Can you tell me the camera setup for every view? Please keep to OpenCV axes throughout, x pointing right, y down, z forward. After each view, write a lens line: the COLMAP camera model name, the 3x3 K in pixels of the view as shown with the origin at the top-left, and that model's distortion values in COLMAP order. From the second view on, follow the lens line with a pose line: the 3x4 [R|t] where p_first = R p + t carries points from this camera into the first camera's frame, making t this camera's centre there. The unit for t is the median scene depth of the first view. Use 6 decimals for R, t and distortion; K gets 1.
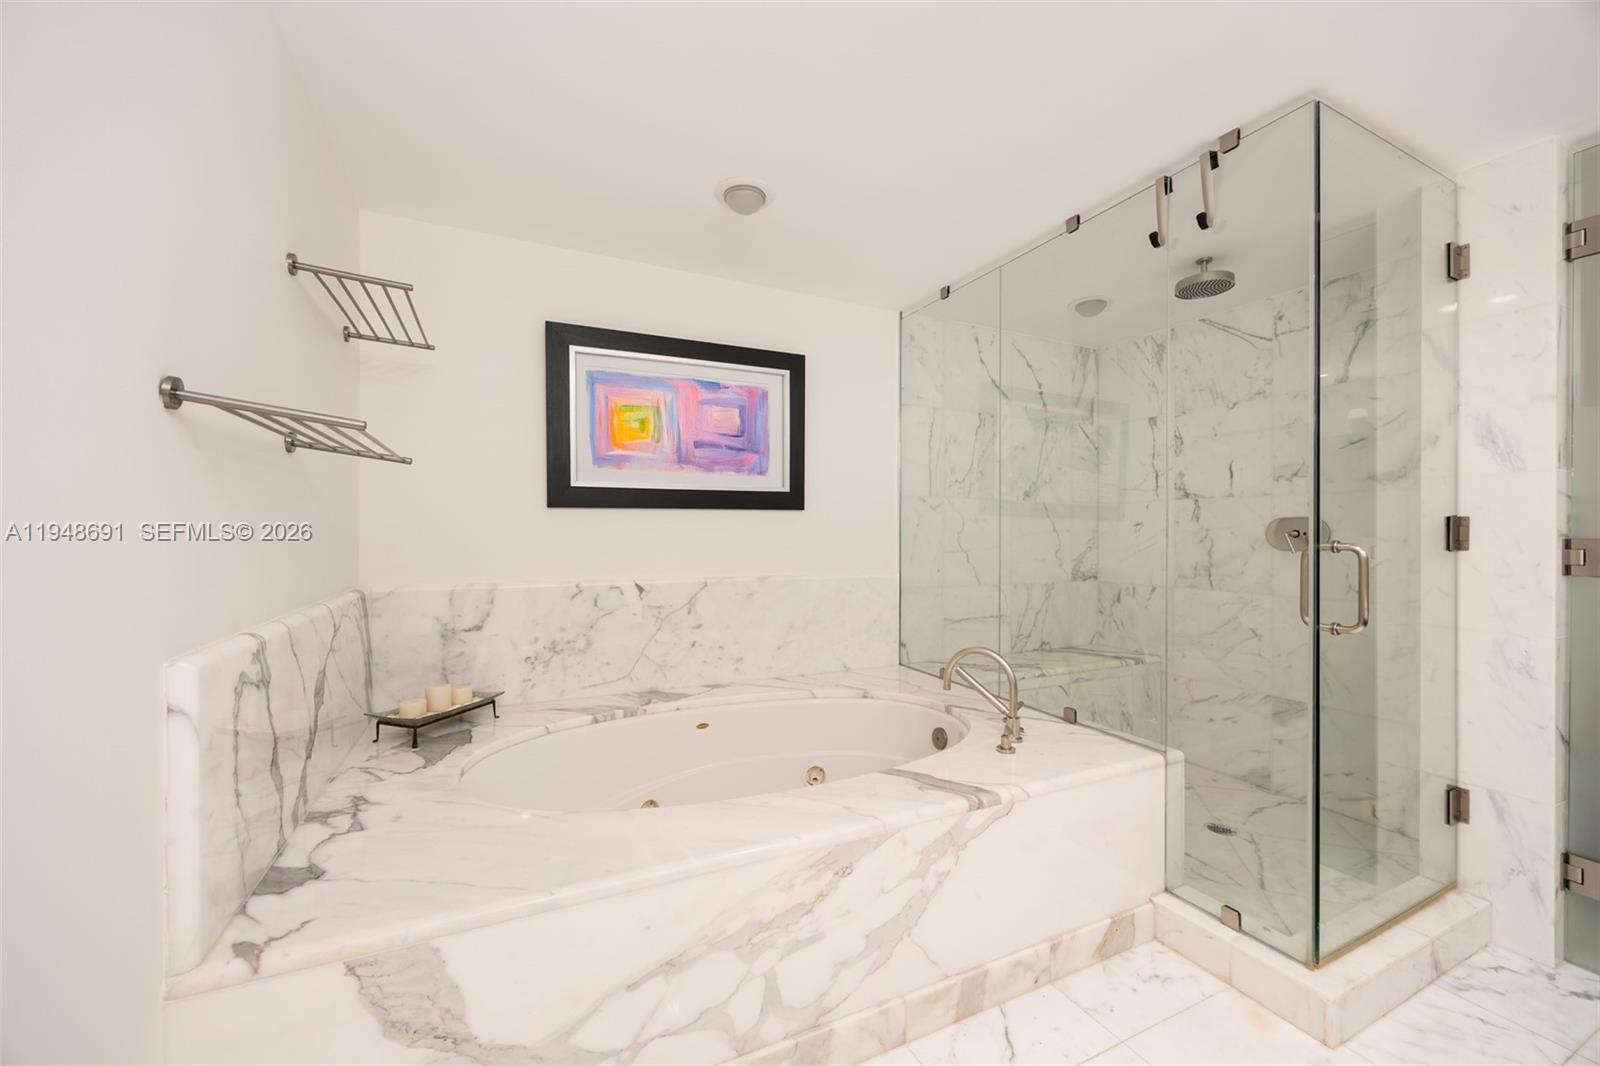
lens RADIAL K [[619.2, 0, 794.1], [0, 619.2, 528.5], [0, 0, 1]] dist [-0.000733, -0.000035]
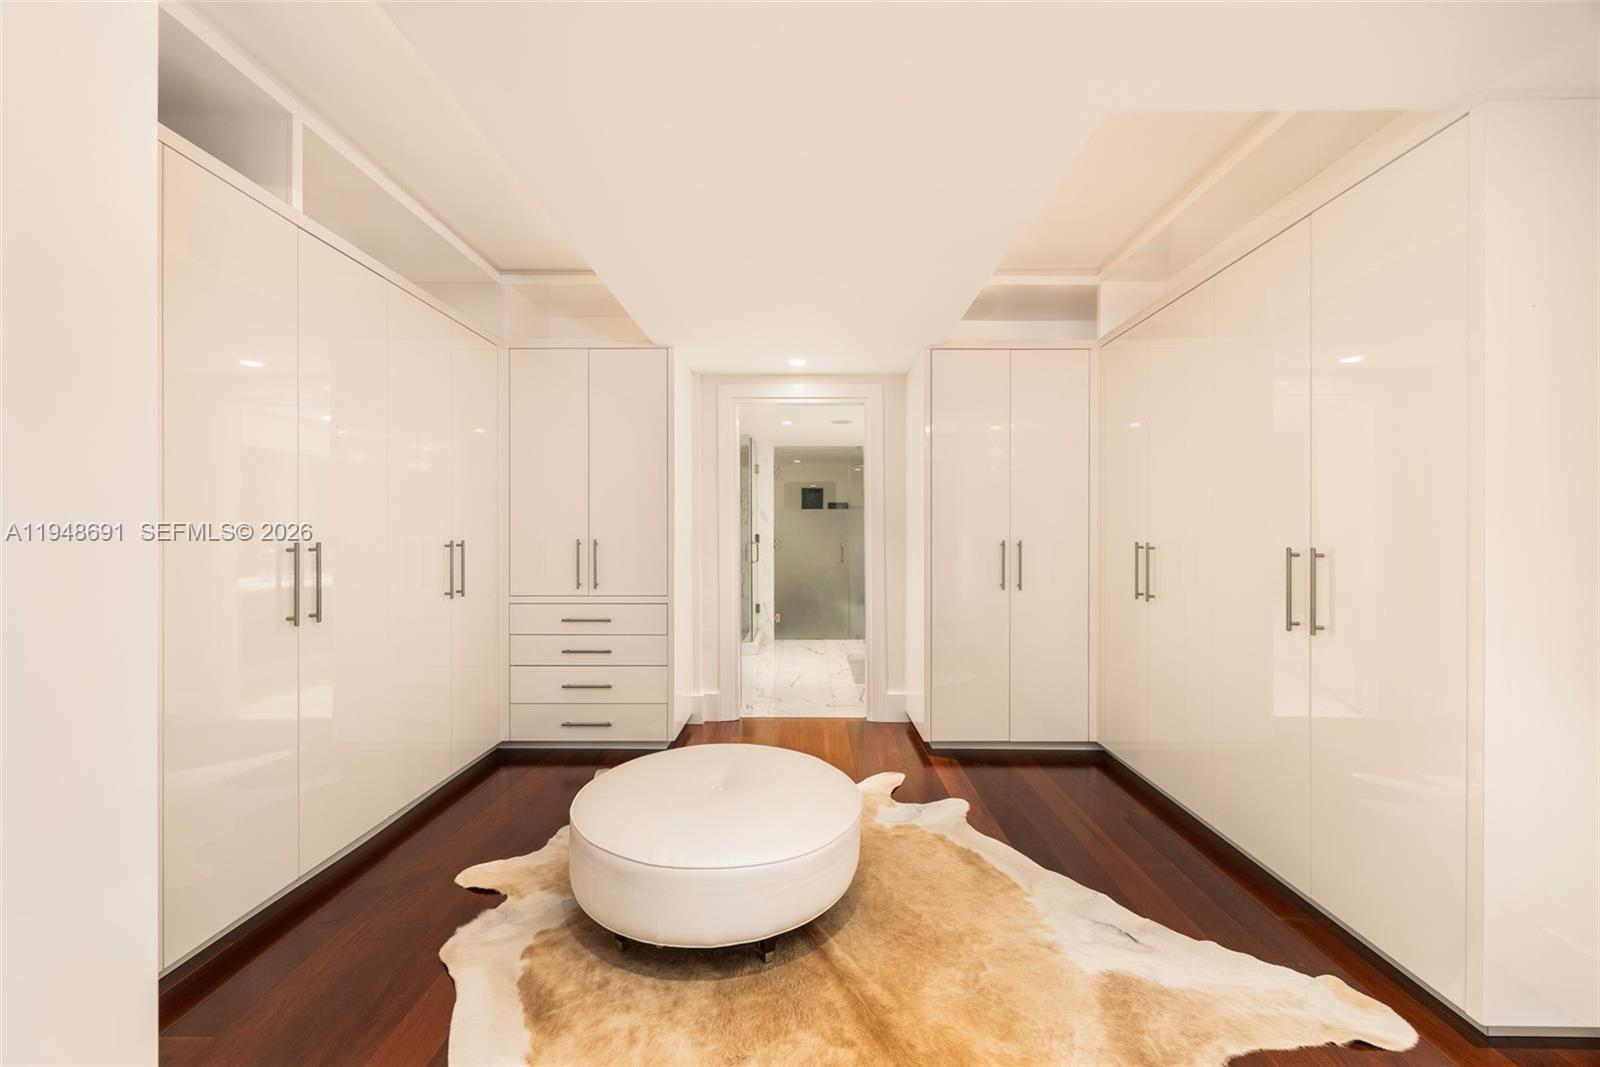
lens RADIAL K [[619.2, 0, 794.1], [0, 619.2, 529.0], [0, 0, 1]] dist [-0.000733, -0.000035]
pose [[0.445666, 0.001405, 0.895198, -2.147733], [-0.001623, 0.999998, -0.000761, -0.047721], [-0.895198, -0.001113, 0.445668, -0.871653]]
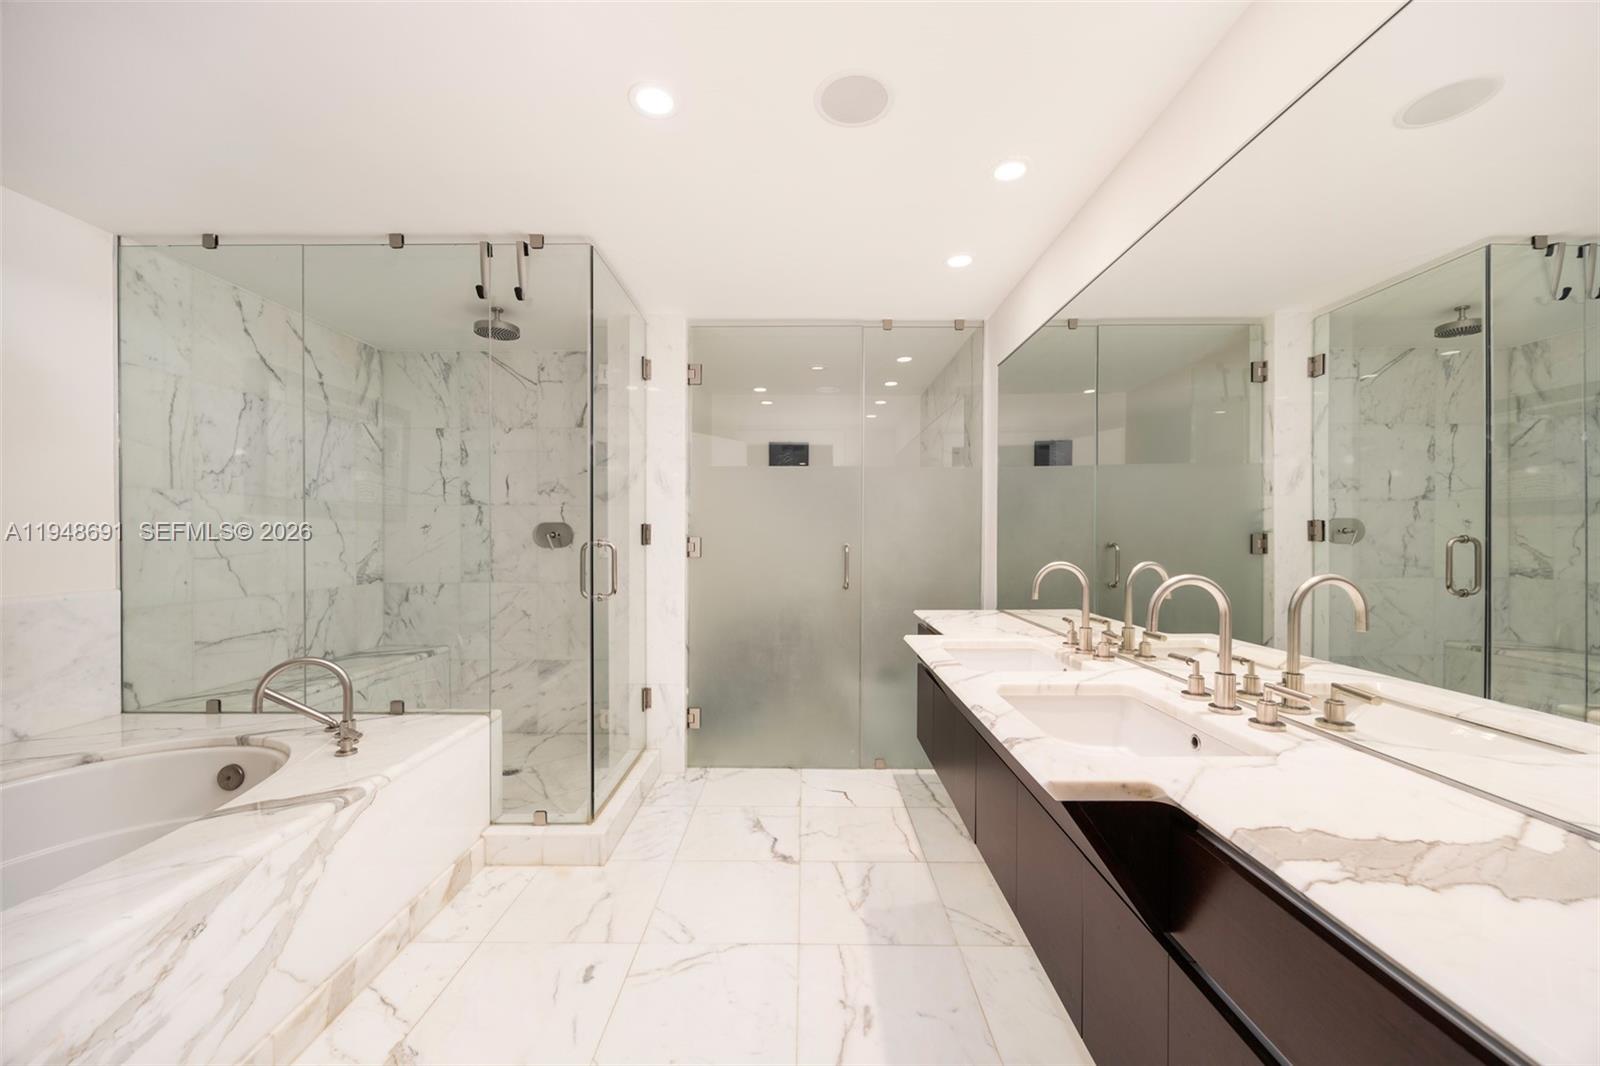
lens RADIAL K [[619.2, 0, 794.1], [0, 619.2, 528.5], [0, 0, 1]] dist [-0.000733, -0.000035]
pose [[0.447714, 0.005293, 0.894161, -0.215556], [-0.003584, 0.999985, -0.004125, -0.002316], [-0.894170, -0.001358, 0.447726, -0.085873]]
